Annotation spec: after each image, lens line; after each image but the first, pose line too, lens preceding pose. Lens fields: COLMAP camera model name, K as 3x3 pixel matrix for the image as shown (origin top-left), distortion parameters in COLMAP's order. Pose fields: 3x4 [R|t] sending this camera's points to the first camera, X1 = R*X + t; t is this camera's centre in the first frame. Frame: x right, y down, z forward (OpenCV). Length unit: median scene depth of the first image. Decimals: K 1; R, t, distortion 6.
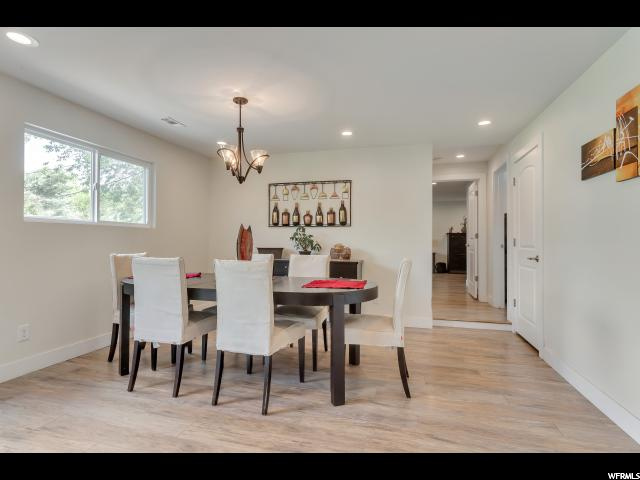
lens RADIAL K [[325.1, 0, 320.0], [0, 325.1, 240.0], [0, 0, 1]] dist [0.001528, 0.000597]
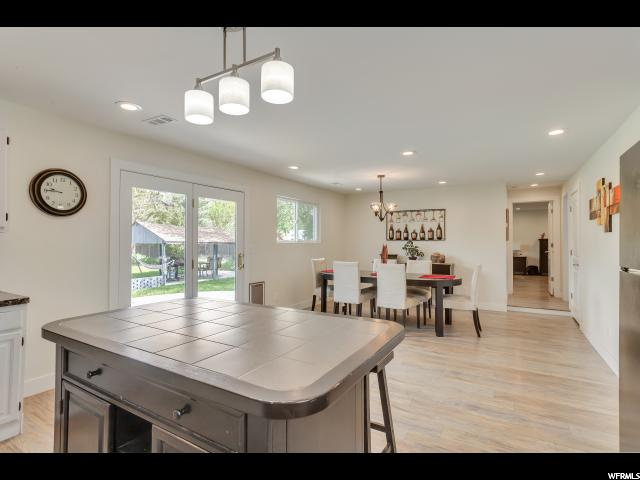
lens RADIAL K [[325.1, 0, 320.0], [0, 325.1, 240.0], [0, 0, 1]] dist [0.001528, 0.000597]
pose [[0.964452, -0.006353, -0.264183, -0.062213], [0.006006, 0.999980, -0.002122, -0.044104], [0.264191, 0.000460, 0.964470, -0.563817]]
